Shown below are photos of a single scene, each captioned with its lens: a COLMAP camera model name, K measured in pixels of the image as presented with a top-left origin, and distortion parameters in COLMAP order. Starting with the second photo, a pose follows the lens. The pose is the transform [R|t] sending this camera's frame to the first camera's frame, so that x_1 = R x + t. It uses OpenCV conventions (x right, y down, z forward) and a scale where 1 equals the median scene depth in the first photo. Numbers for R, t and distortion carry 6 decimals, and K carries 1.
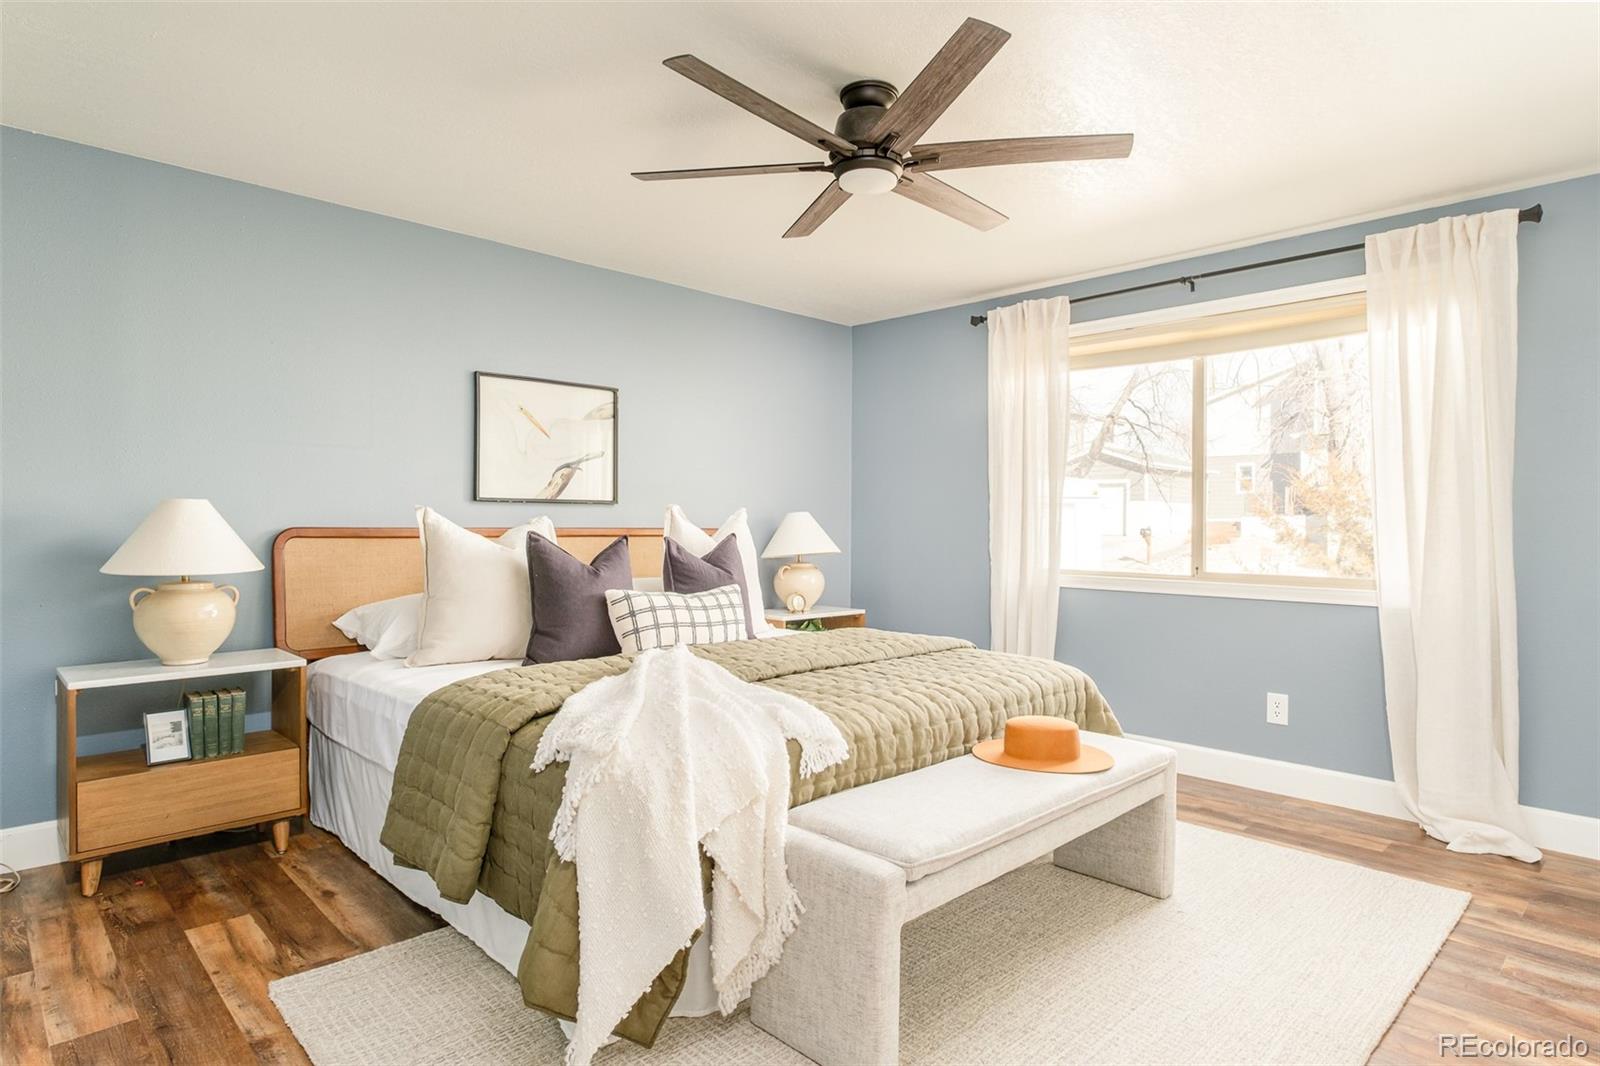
lens RADIAL K [[869.2, 0, 793.9], [0, 869.2, 560.7], [0, 0, 1]] dist [0.016987, 0.000199]
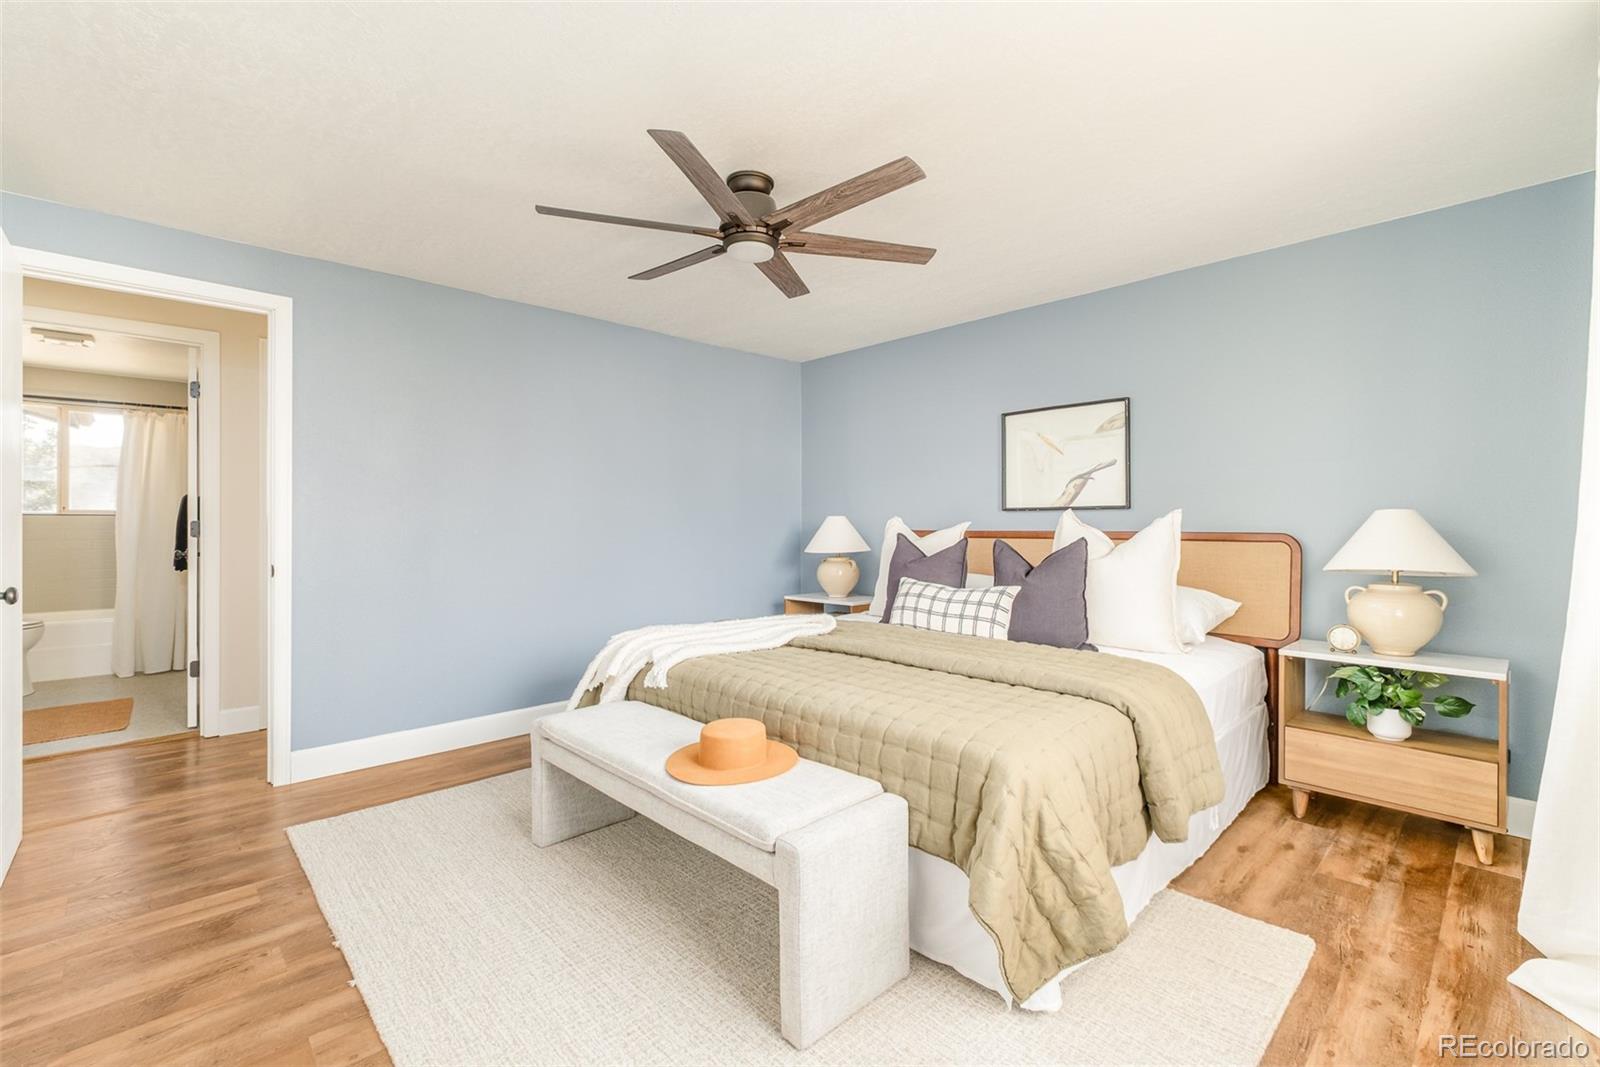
lens RADIAL K [[703.6, 0, 800.0], [0, 703.6, 533.5], [0, 0, 1]] dist [-0.002213, -0.000132]
pose [[0.006423, 0.003787, -0.999972, 0.646039], [-0.048580, 0.998813, 0.003471, -0.021356], [0.998799, 0.048557, 0.006599, 0.637042]]
